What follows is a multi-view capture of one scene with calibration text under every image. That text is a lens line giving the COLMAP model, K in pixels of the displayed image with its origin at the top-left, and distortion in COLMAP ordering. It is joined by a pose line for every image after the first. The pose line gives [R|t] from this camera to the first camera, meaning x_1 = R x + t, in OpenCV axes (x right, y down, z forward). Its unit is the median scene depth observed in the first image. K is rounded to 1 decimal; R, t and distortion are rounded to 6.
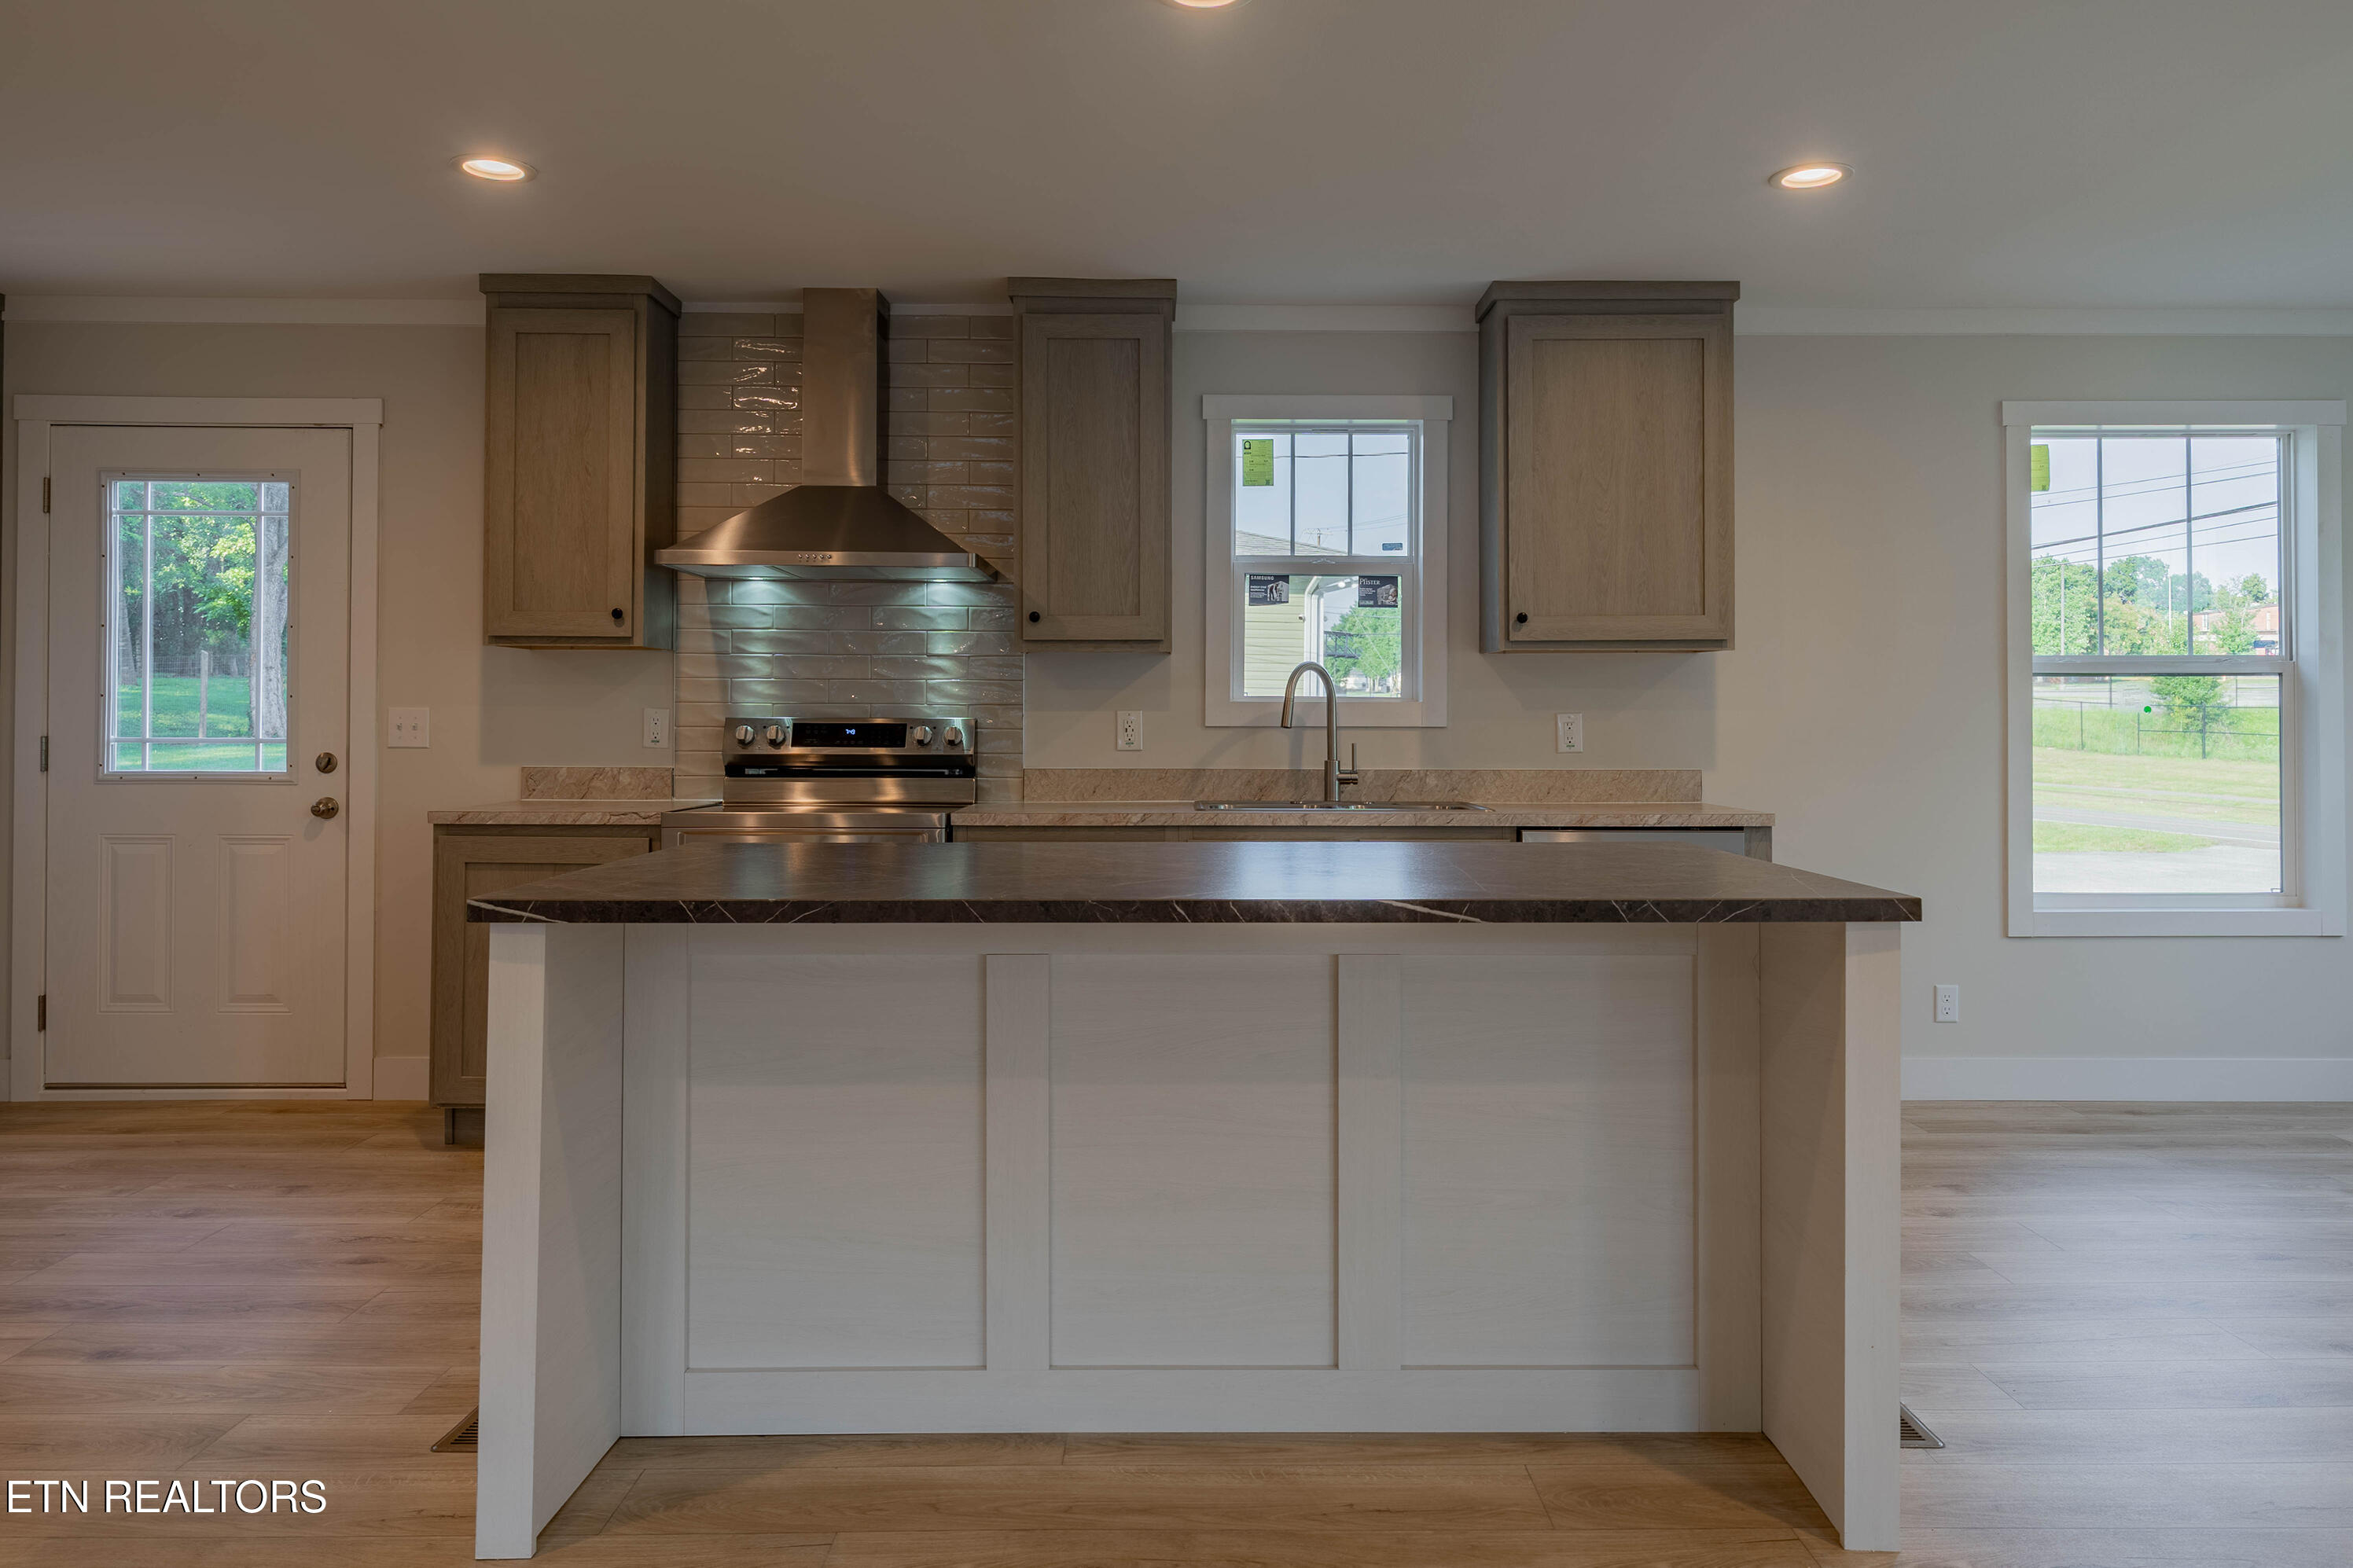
lens RADIAL K [[1606.4, 0, 1179.9], [0, 1606.4, 673.1], [0, 0, 1]] dist [0.001994, 0.000428]
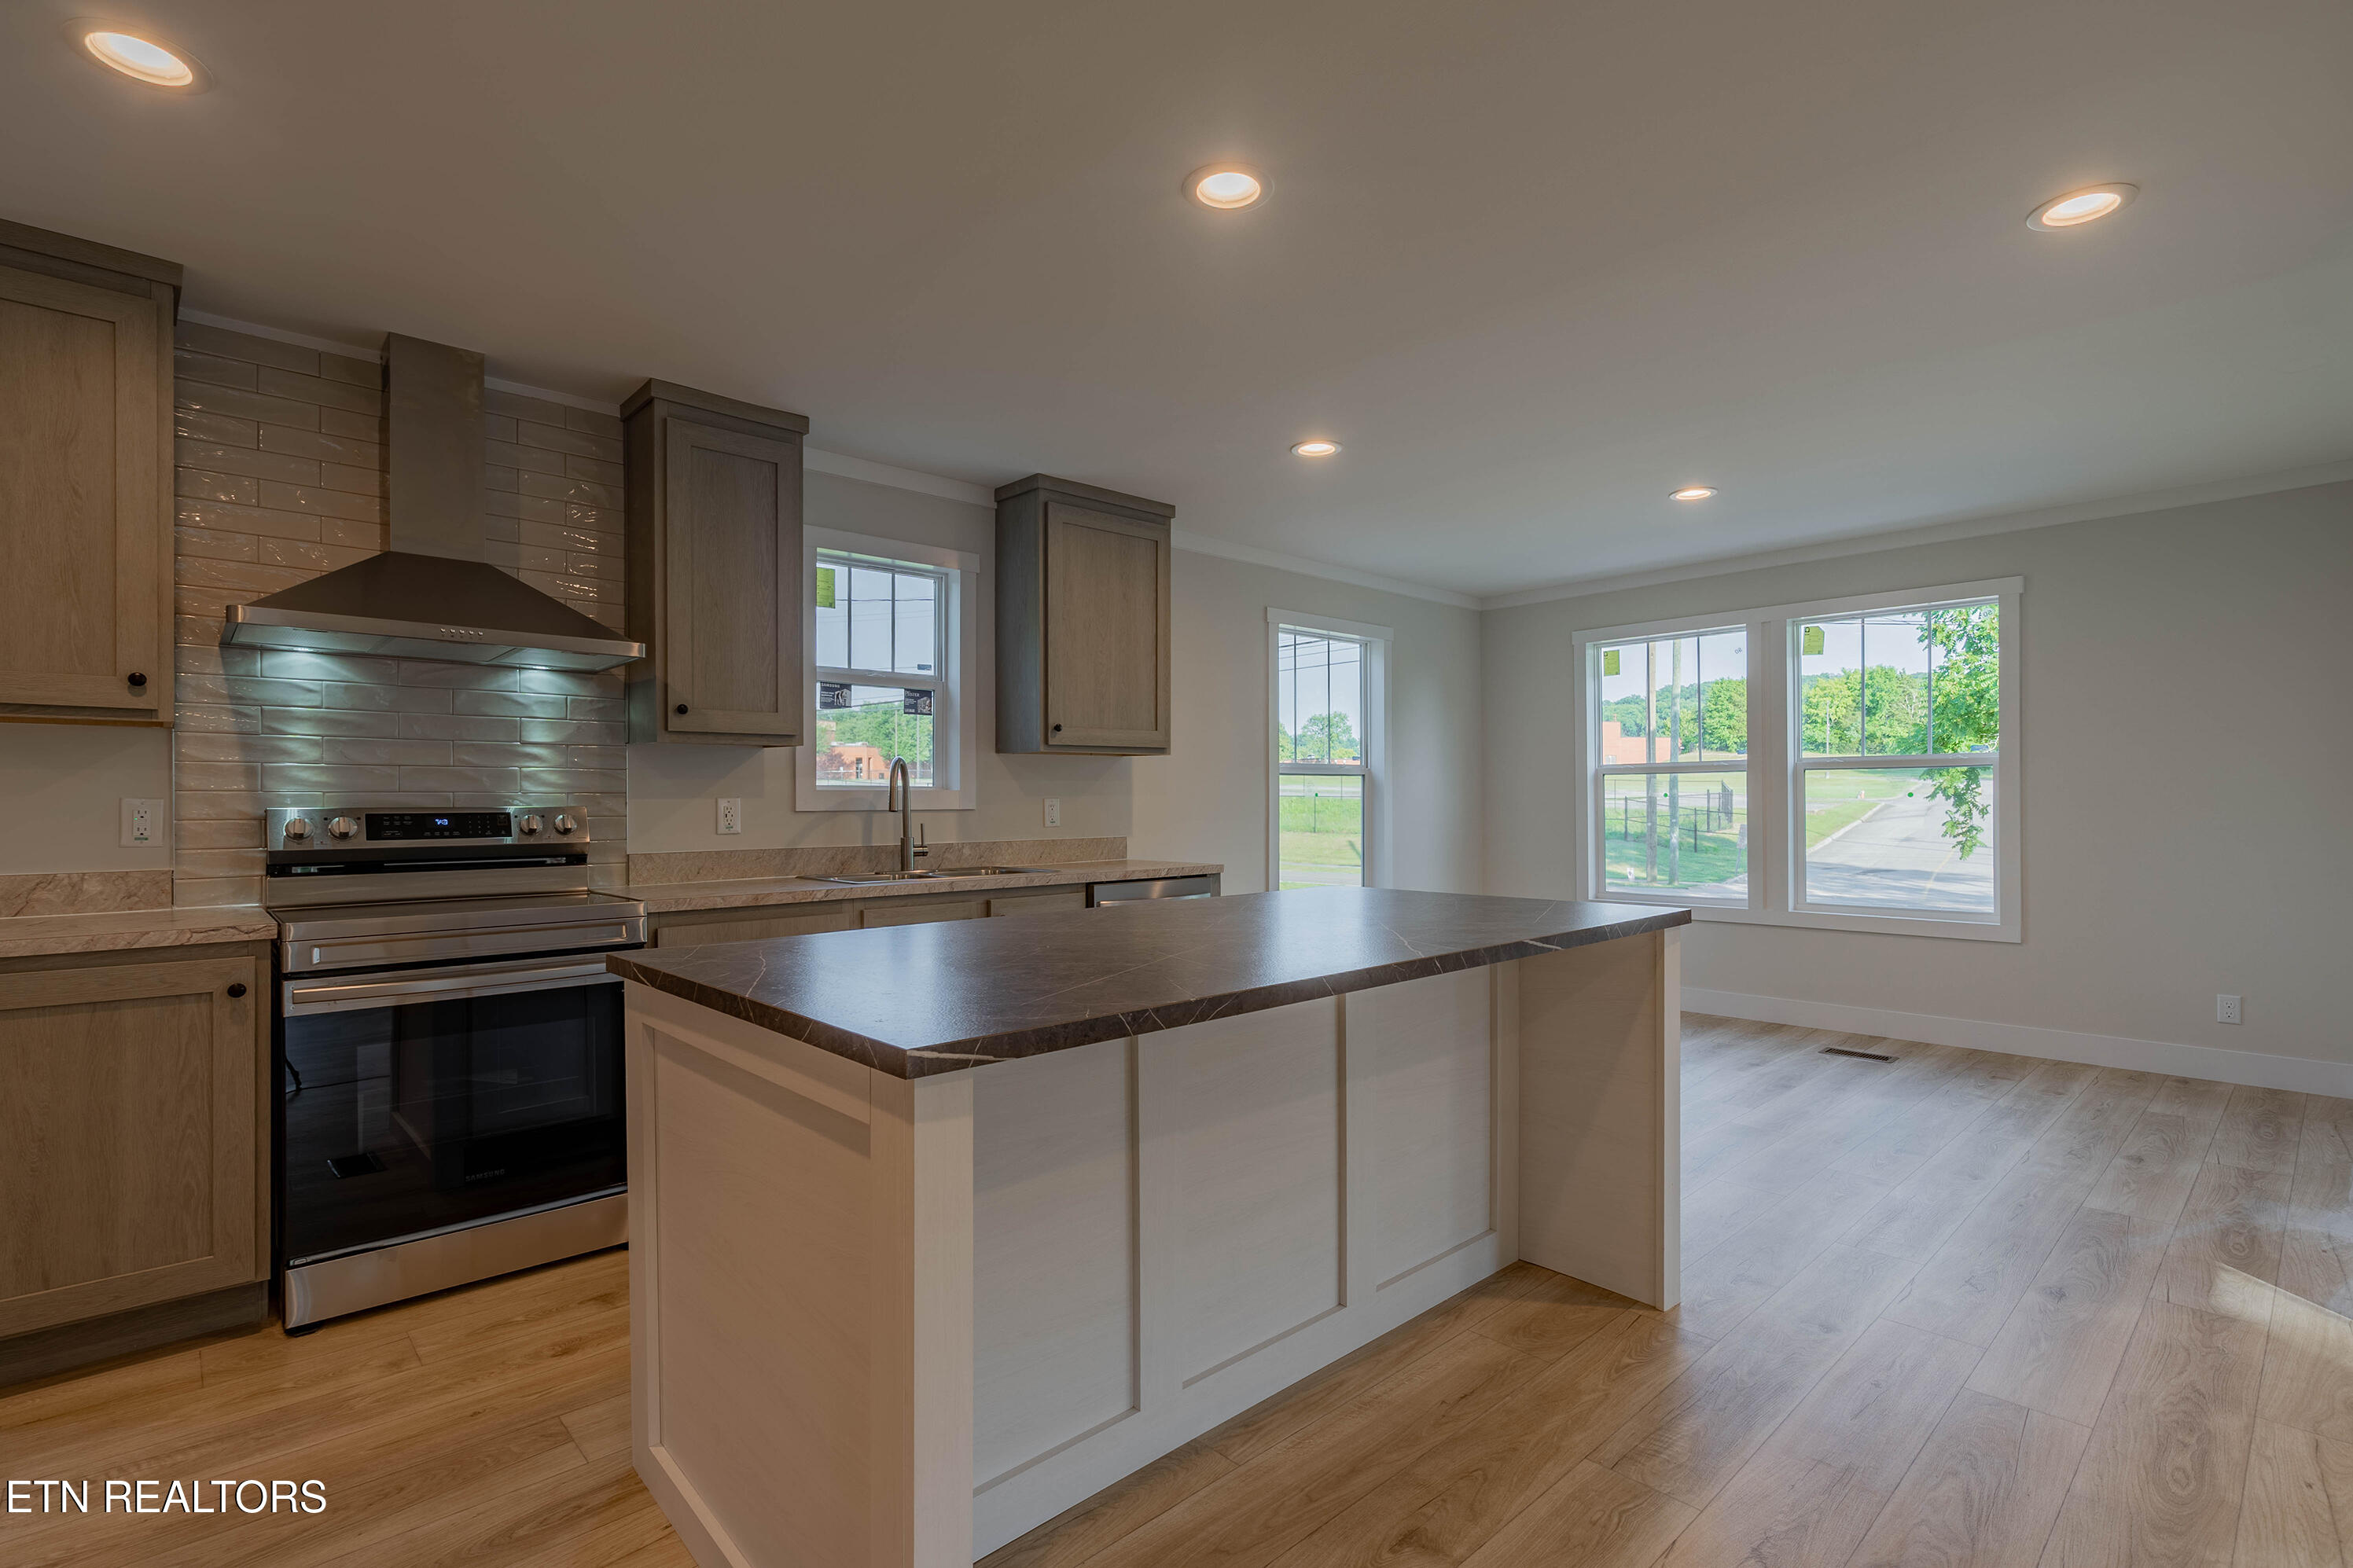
lens RADIAL K [[1096.1, 0, 1175.6], [0, 1096.1, 790.2], [0, 0, 1]] dist [-0.000908, -0.000017]
pose [[0.737411, -0.000307, 0.675444, -0.315557], [-0.012863, 0.999812, 0.014497, 0.003055], [-0.675322, -0.019378, 0.737269, 0.236511]]
